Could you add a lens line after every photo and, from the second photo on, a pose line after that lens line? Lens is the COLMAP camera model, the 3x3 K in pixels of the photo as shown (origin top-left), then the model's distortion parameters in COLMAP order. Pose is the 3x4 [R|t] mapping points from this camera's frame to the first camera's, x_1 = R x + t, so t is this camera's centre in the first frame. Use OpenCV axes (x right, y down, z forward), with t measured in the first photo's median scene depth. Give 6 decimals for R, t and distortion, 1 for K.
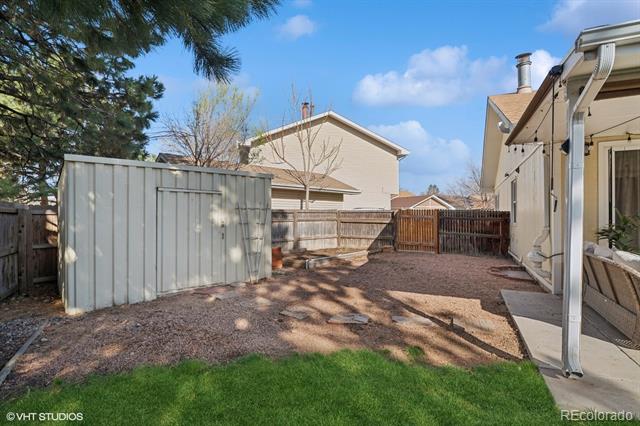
lens RADIAL K [[284.6, 0, 320.9], [0, 284.6, 203.9], [0, 0, 1]] dist [-0.013201, -0.000184]
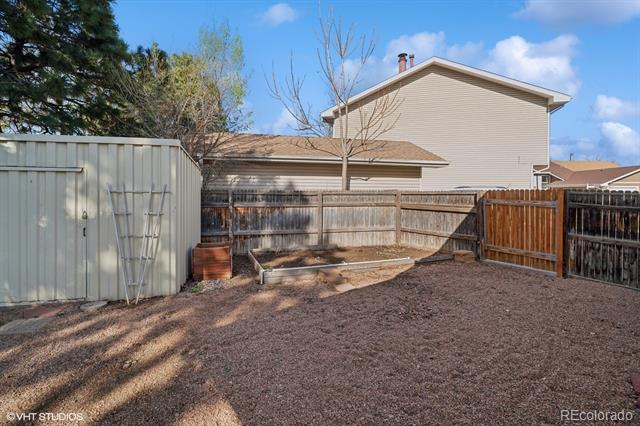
lens RADIAL K [[284.6, 0, 320.9], [0, 284.6, 203.9], [0, 0, 1]] dist [-0.013201, -0.000184]
pose [[0.882855, 0.013834, -0.469442, 0.240536], [0.020523, 0.997475, 0.067992, 0.003414], [0.469197, -0.069661, 0.880342, 0.336947]]
